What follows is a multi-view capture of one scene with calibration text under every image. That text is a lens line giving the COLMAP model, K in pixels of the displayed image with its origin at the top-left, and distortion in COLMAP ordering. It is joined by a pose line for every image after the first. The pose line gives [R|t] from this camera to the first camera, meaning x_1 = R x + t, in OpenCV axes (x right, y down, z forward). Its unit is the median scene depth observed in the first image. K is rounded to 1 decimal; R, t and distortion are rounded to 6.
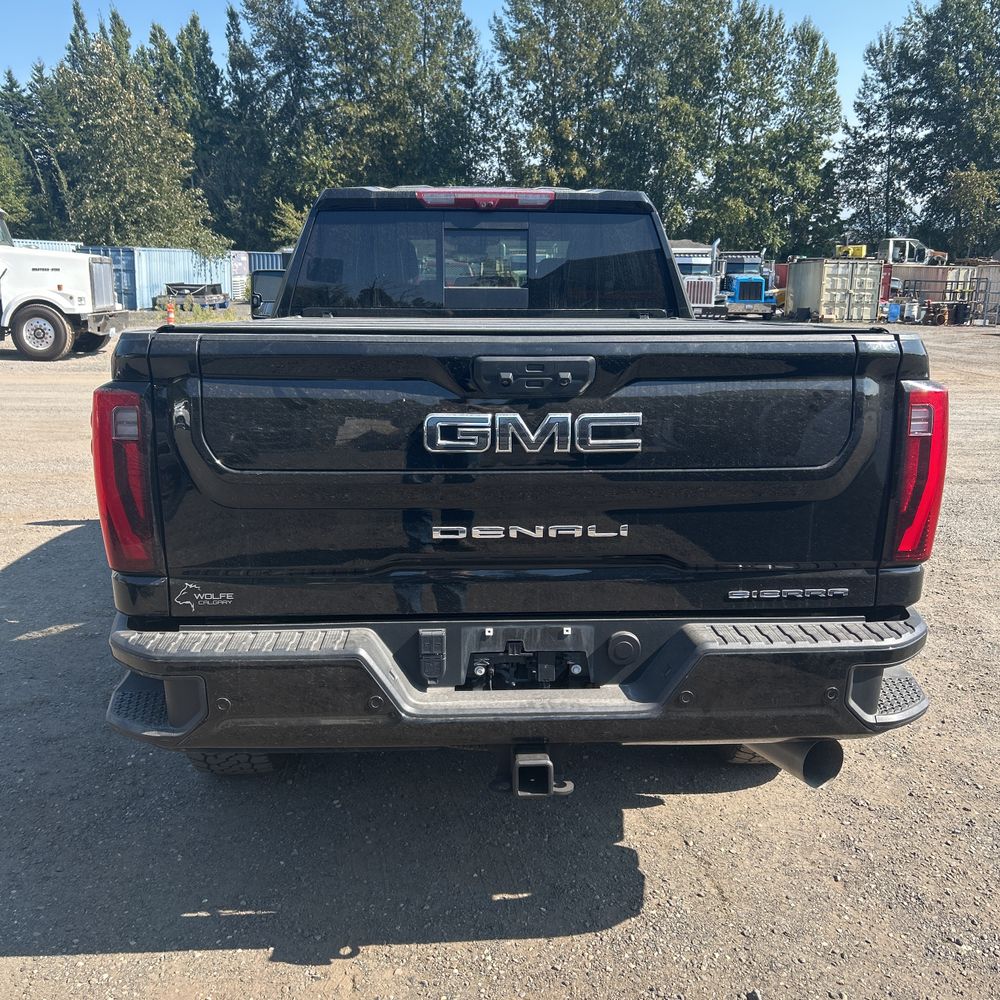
lens RADIAL K [[995.3, 0, 492.3], [0, 995.3, 504.9], [0, 0, 1]] dist [0.019029, -0.006011]
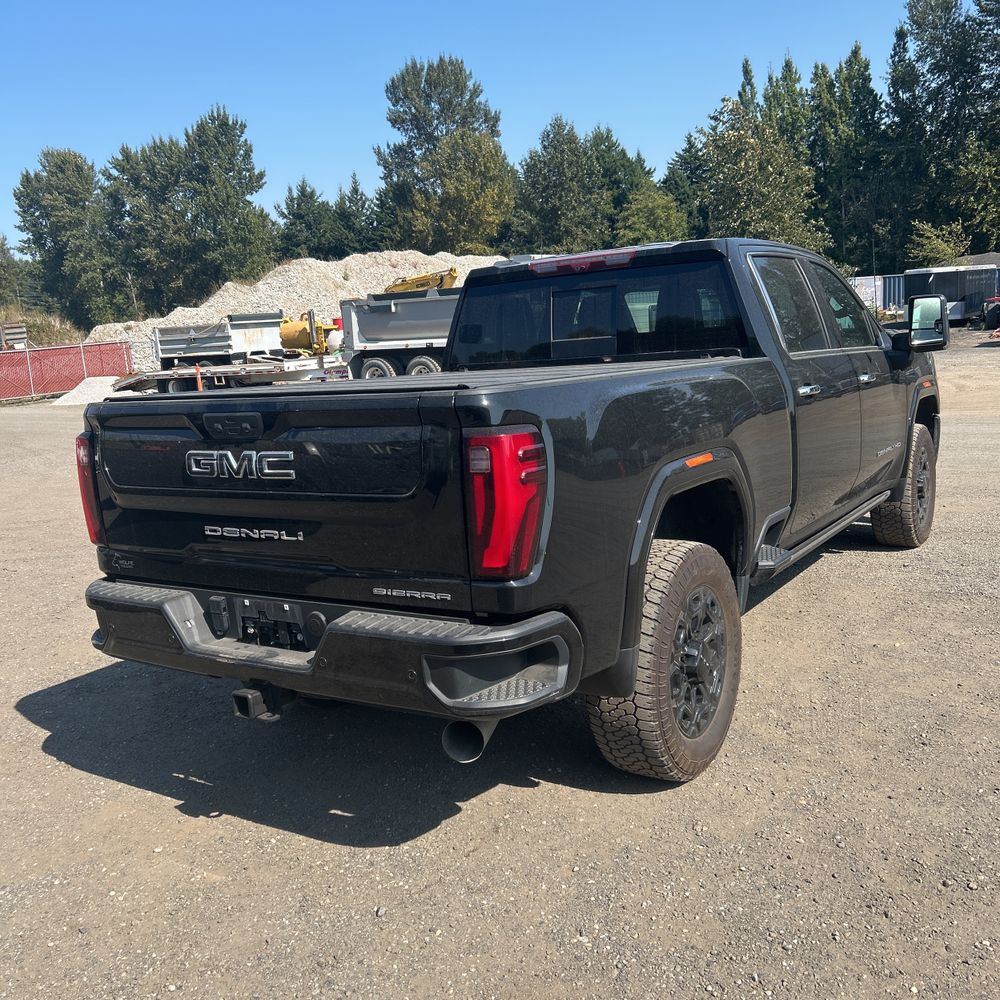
lens RADIAL K [[997.9, 0, 501.6], [0, 997.9, 489.2], [0, 0, 1]] dist [0.025641, -0.009711]
pose [[0.806125, 0.027830, -0.591090, 0.059907], [-0.053210, 0.998256, -0.025567, -0.000953], [0.589347, 0.052063, 0.806200, 0.002099]]
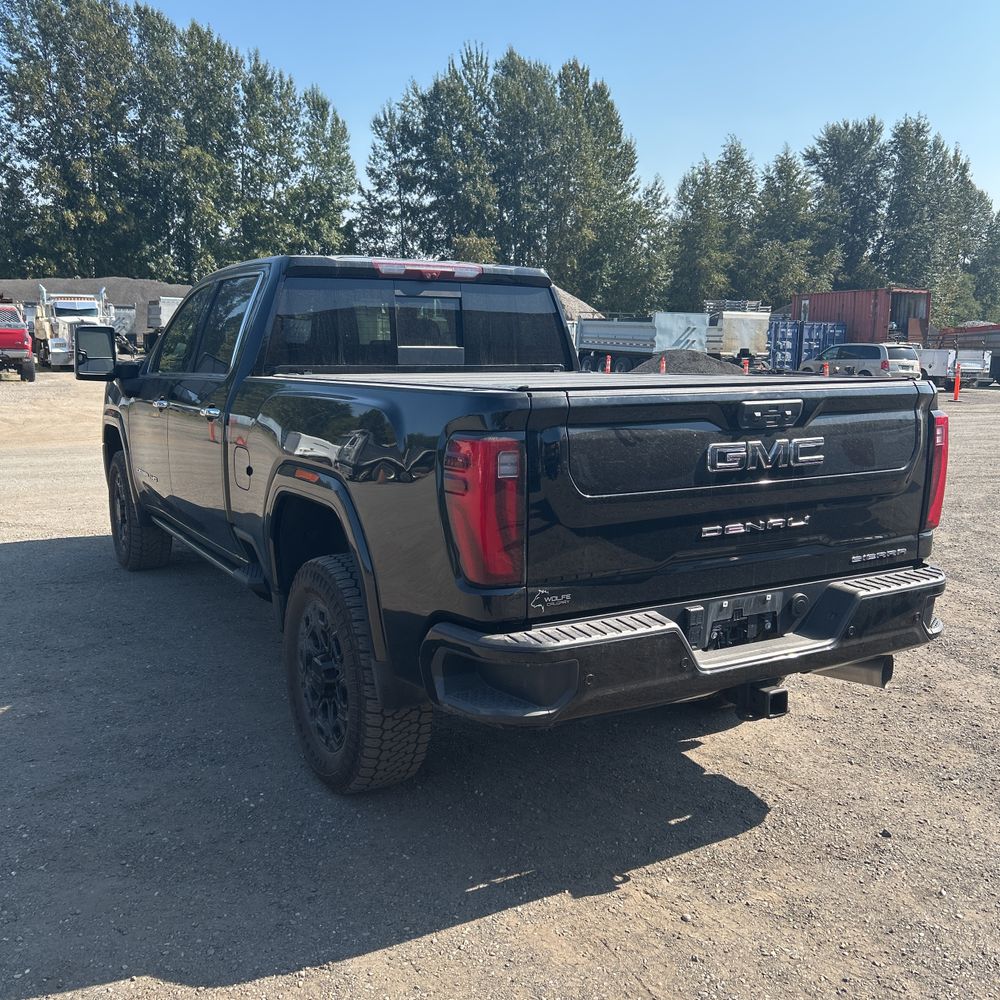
lens RADIAL K [[1002.4, 0, 491.0], [0, 1002.4, 504.2], [0, 0, 1]] dist [0.031454, -0.032496]
pose [[0.894132, -0.071548, 0.442051, -0.046265], [0.093513, 0.995222, -0.028068, 0.000065], [-0.437930, 0.066434, 0.896551, -0.005136]]
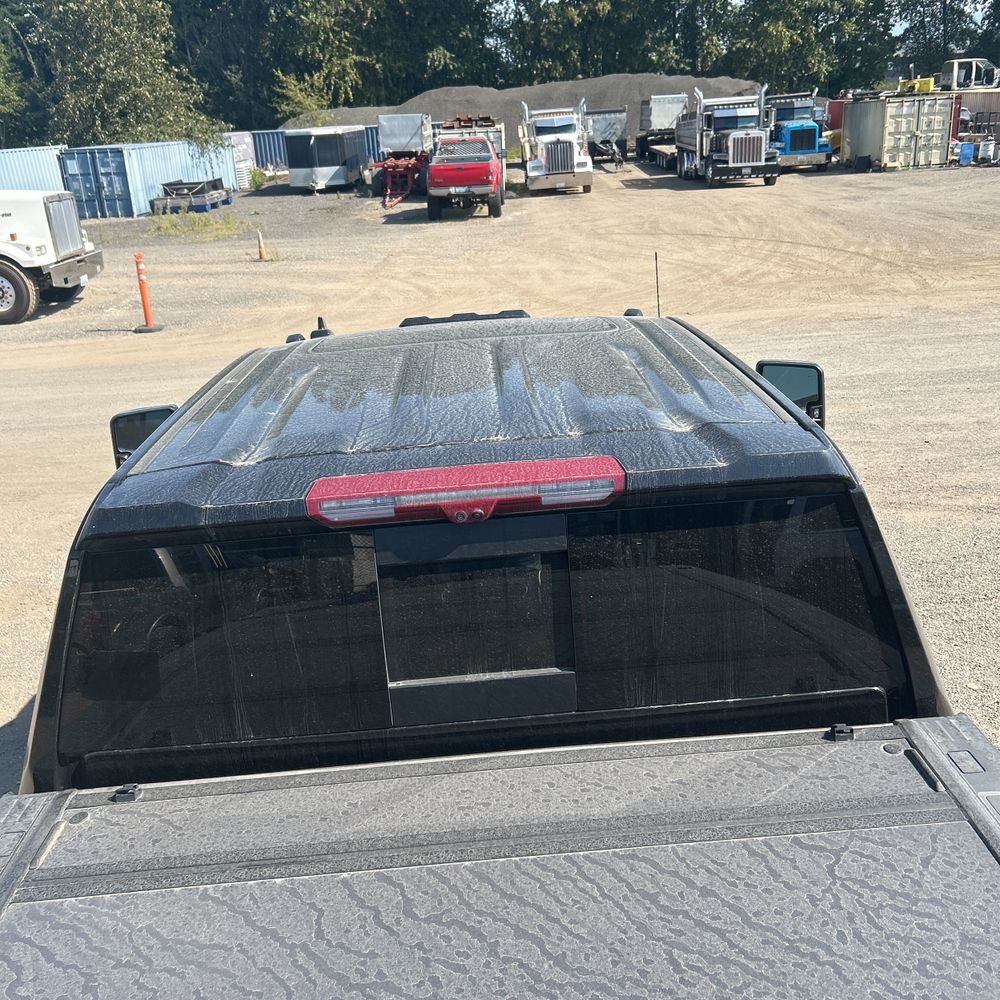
lens RADIAL K [[998.9, 0, 503.9], [0, 998.9, 498.6], [0, 0, 1]] dist [0.010456, 0.005977]
pose [[0.997064, -0.066619, -0.037761, 0.002550], [0.071093, 0.988541, 0.133160, -0.035439], [0.028457, -0.135454, 0.990375, 0.055970]]
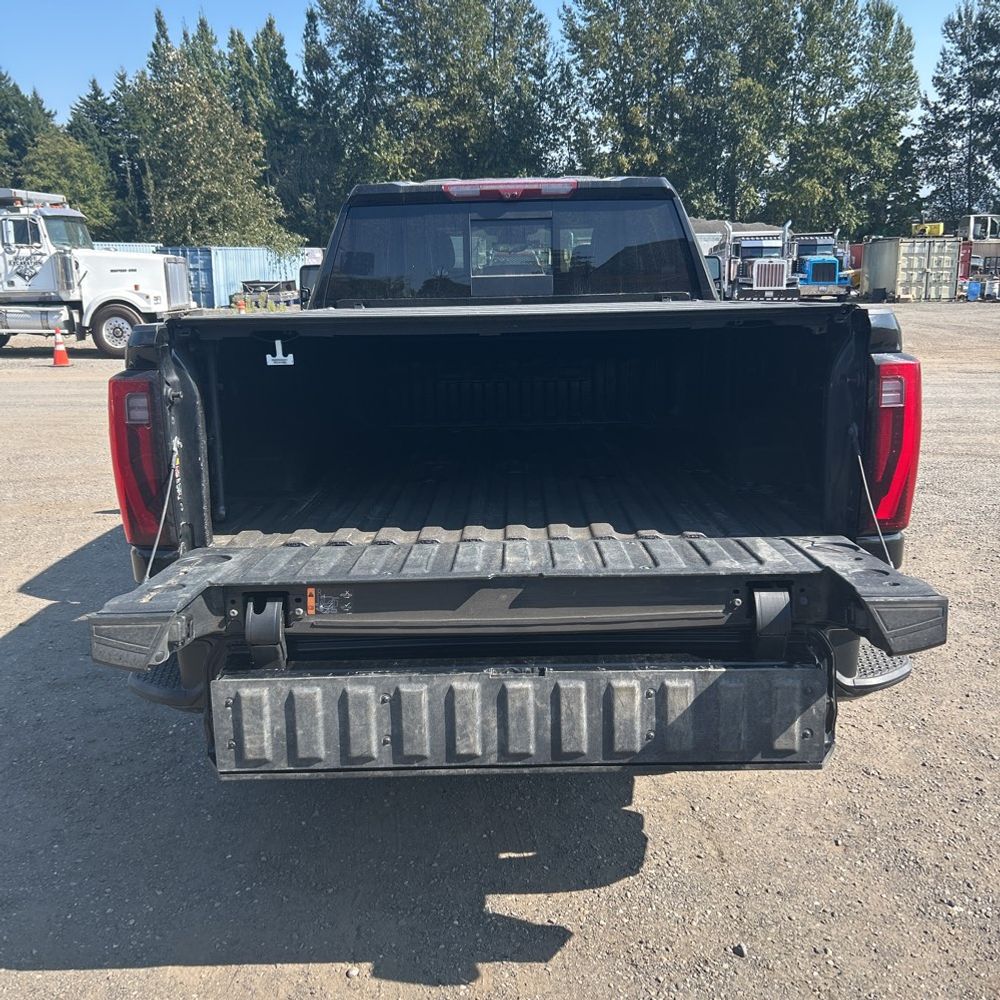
lens RADIAL K [[995.3, 0, 503.3], [0, 995.3, 487.9], [0, 0, 1]] dist [0.019799, -0.003793]
pose [[0.997769, -0.013099, -0.065456, 0.004869], [0.012672, 0.999896, -0.006931, 0.000890], [0.065540, 0.006086, 0.997831, -0.002827]]
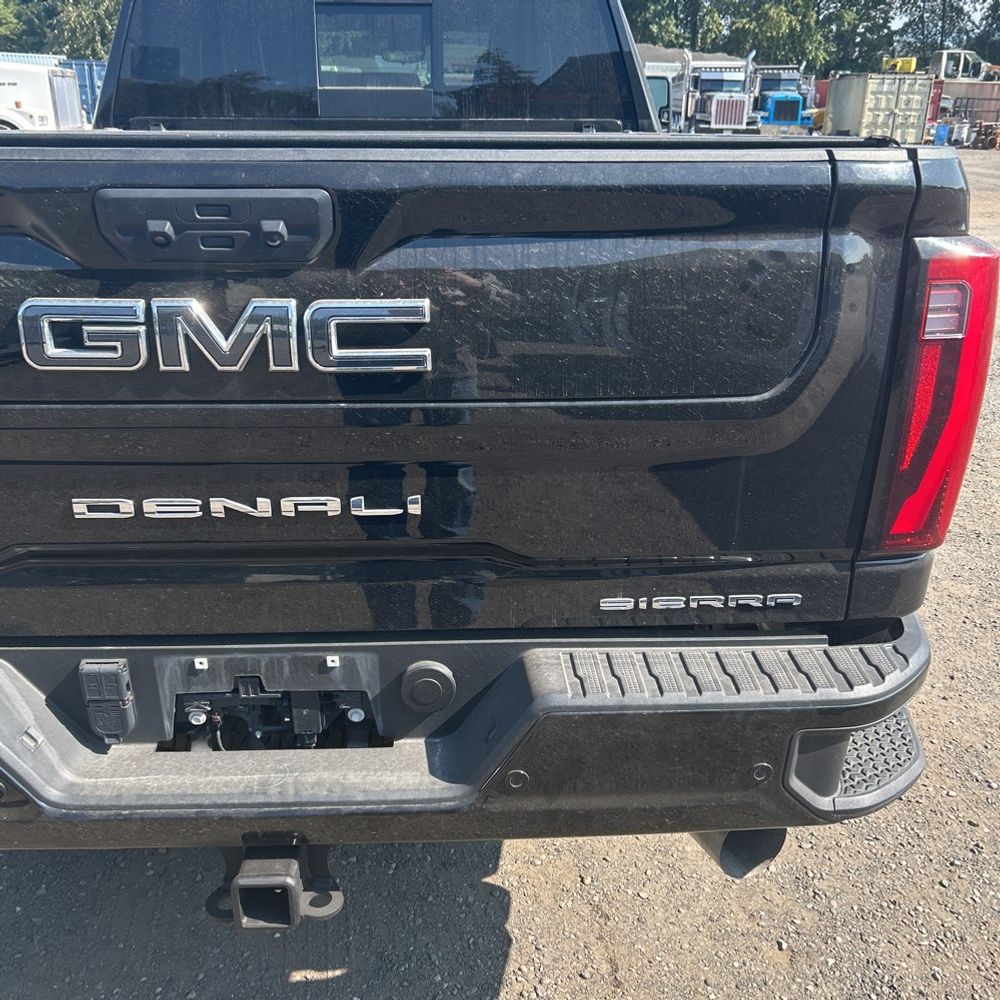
lens RADIAL K [[995.3, 0, 492.3], [0, 995.3, 504.9], [0, 0, 1]] dist [0.019029, -0.006011]
pose [[0.999735, 0.007981, -0.021571, 0.009733], [-0.004376, 0.986740, 0.162248, -0.003440], [0.022580, -0.162111, 0.986514, 0.021979]]
